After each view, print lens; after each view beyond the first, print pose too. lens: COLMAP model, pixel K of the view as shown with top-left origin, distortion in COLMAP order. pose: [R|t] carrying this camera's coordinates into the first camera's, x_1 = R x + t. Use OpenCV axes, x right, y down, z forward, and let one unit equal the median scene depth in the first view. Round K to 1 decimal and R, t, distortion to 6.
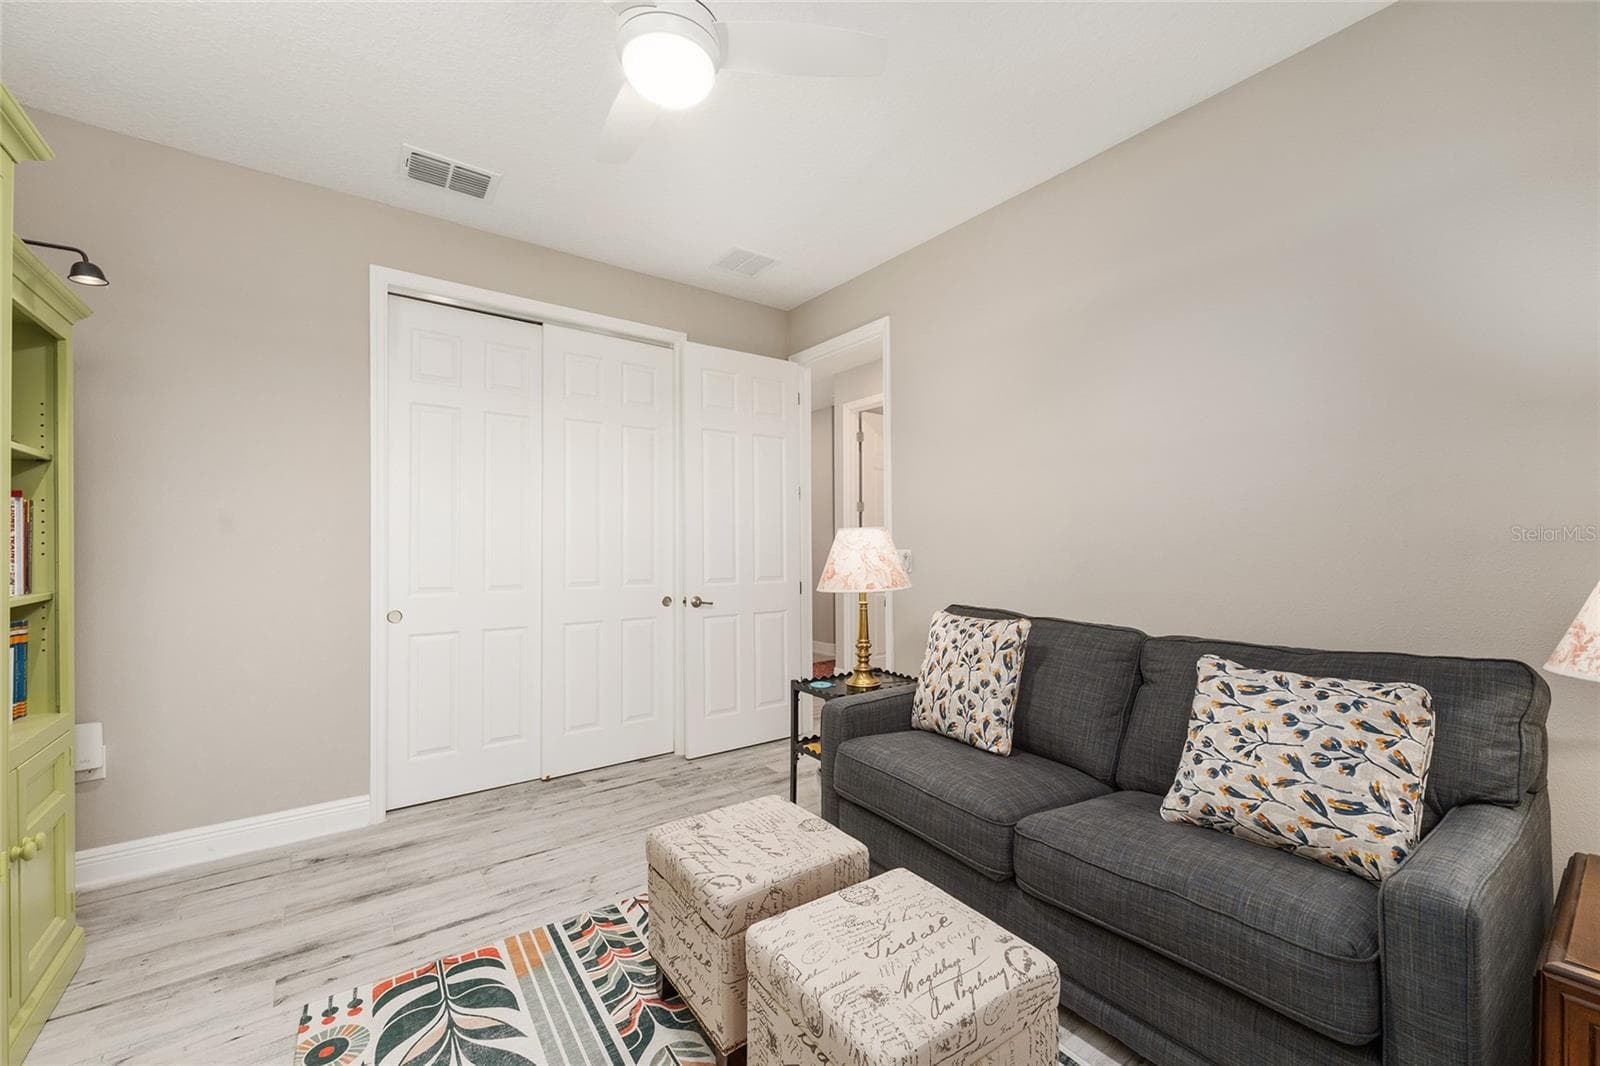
lens RADIAL K [[626.9, 0, 799.6], [0, 626.9, 540.0], [0, 0, 1]] dist [-0.000199, -0.000217]
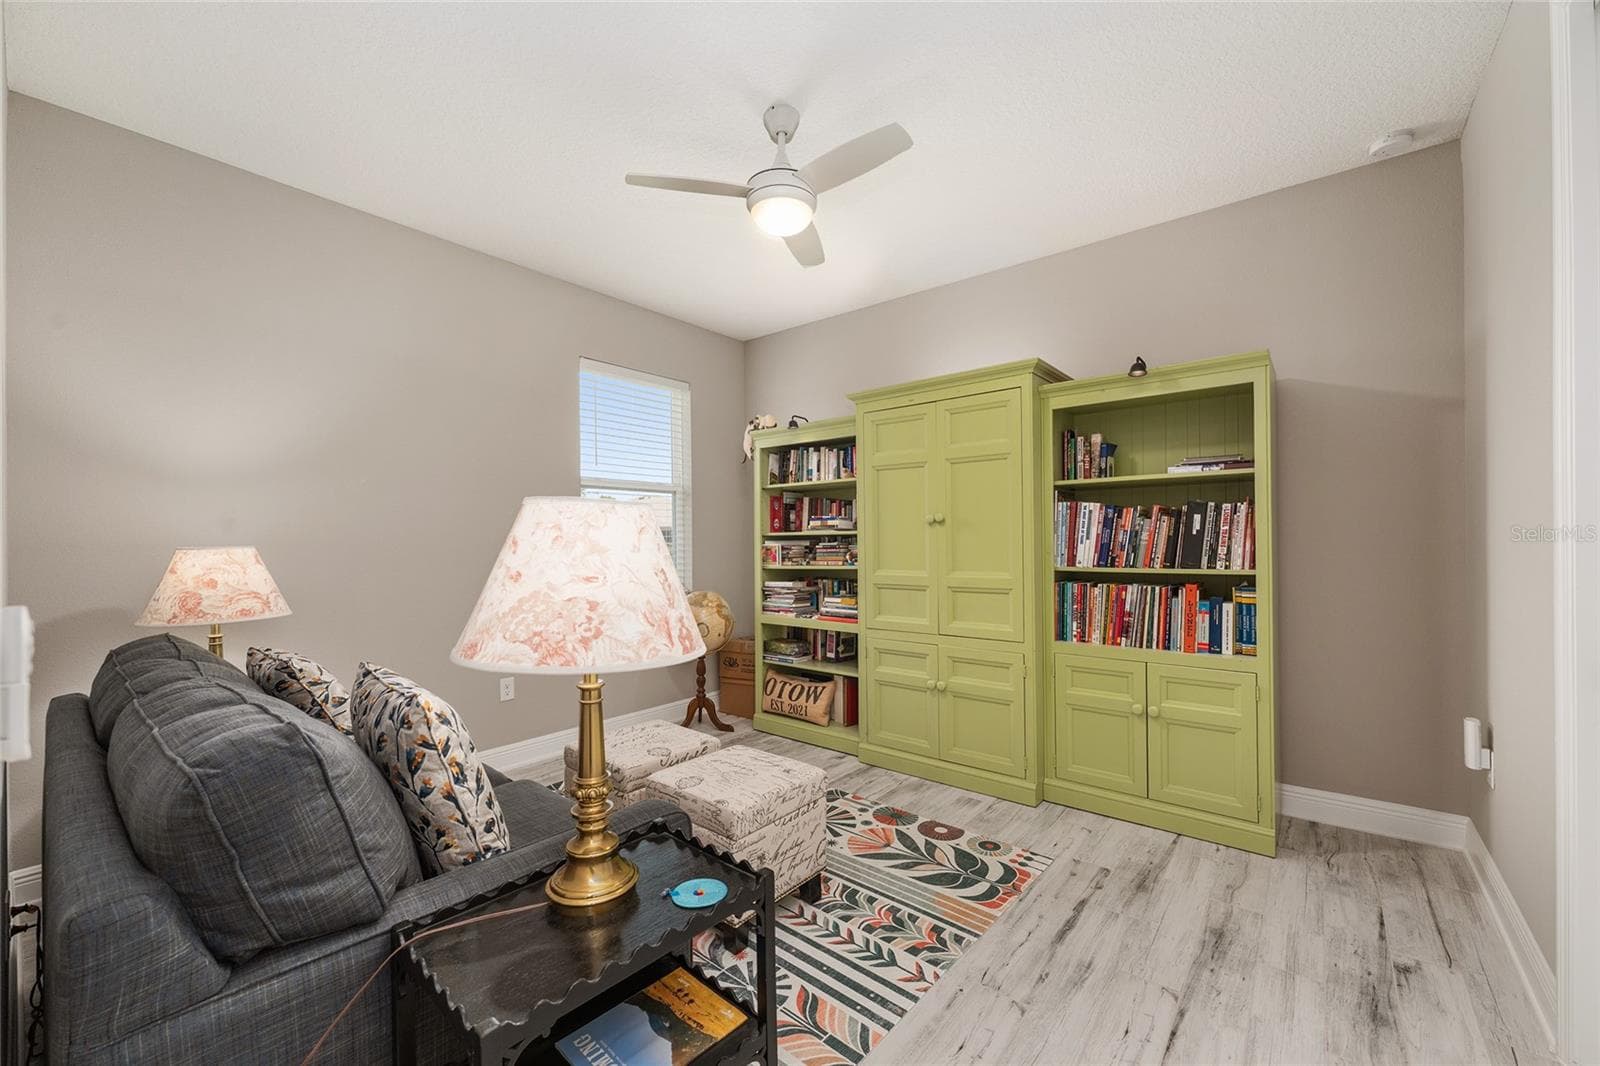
lens RADIAL K [[626.9, 0, 799.9], [0, 626.9, 539.4], [0, 0, 1]] dist [-0.000199, -0.000217]
pose [[-0.969610, 0.012260, -0.244349, 0.095922], [0.014490, 0.999868, -0.007333, 0.015006], [0.244227, -0.010650, -0.969660, 1.996294]]
